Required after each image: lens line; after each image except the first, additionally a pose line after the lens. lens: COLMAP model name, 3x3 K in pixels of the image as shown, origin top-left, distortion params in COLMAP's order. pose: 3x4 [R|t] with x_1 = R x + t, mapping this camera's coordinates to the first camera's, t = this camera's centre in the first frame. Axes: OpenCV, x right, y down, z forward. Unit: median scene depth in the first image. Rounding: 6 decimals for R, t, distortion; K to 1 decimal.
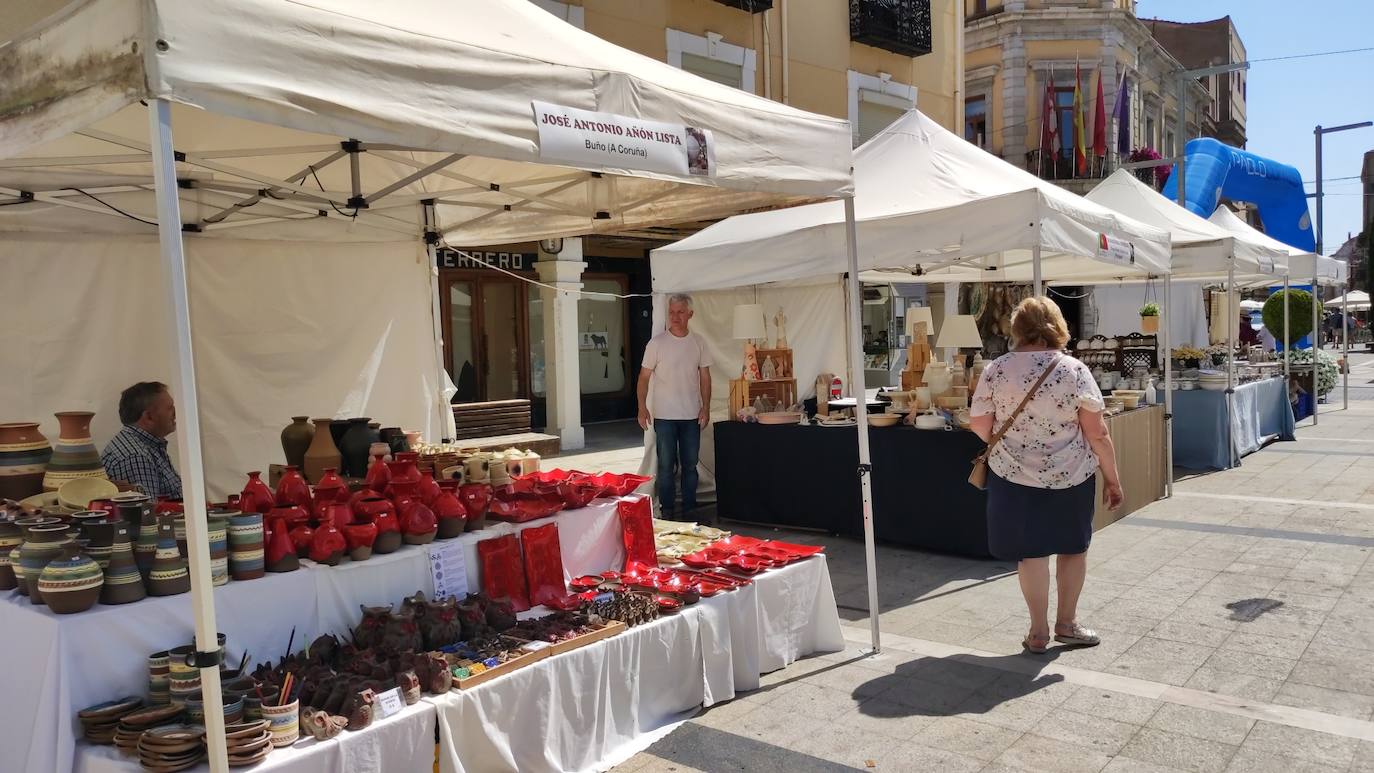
lens RADIAL K [[1018.0, 0, 687.0], [0, 1018.0, 386.5], [0, 0, 1]] dist [0.022529, -0.001381]
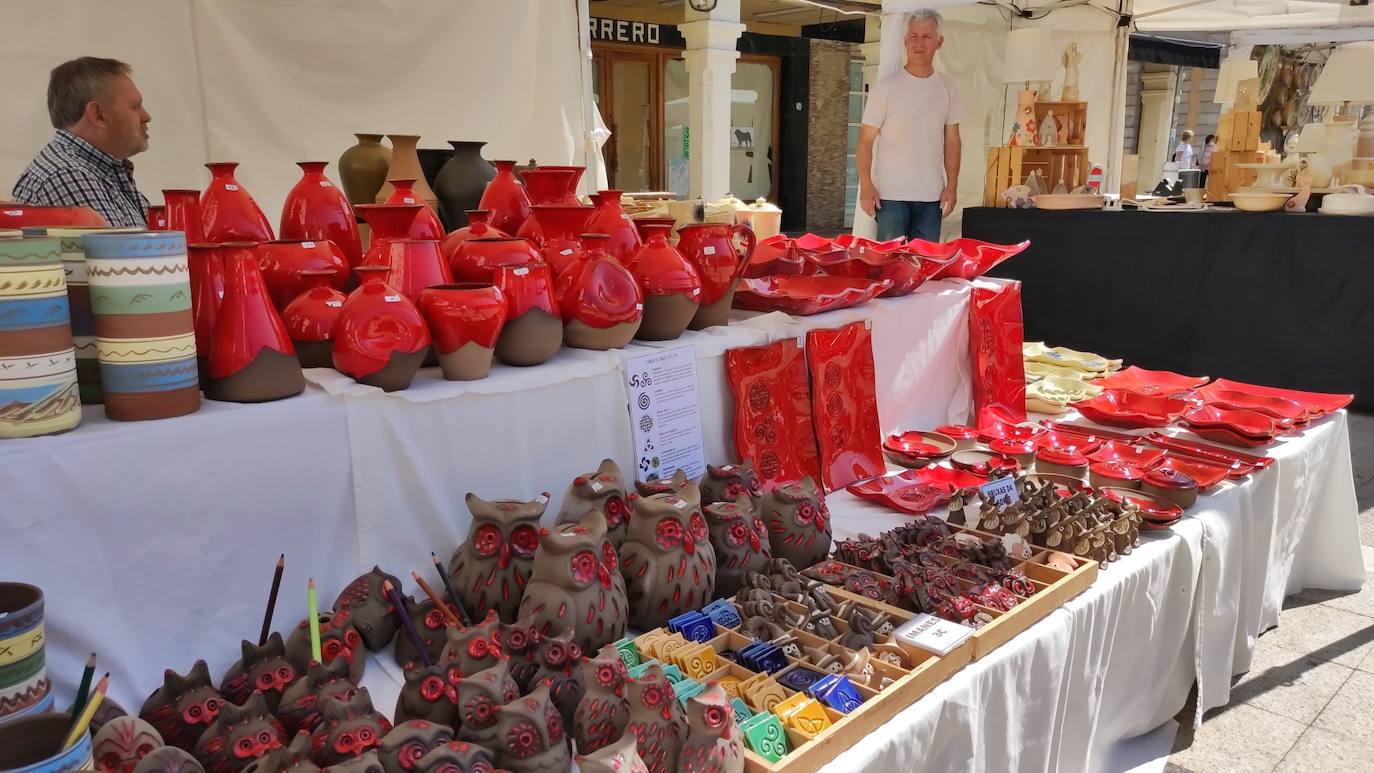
lens RADIAL K [[1018.0, 0, 687.0], [0, 1018.0, 386.5], [0, 0, 1]] dist [0.022529, -0.001381]
pose [[0.993959, 0.047187, -0.099096, -0.180722], [-0.030344, 0.985818, 0.165054, 0.097176], [0.105478, -0.161050, 0.981294, 0.574098]]
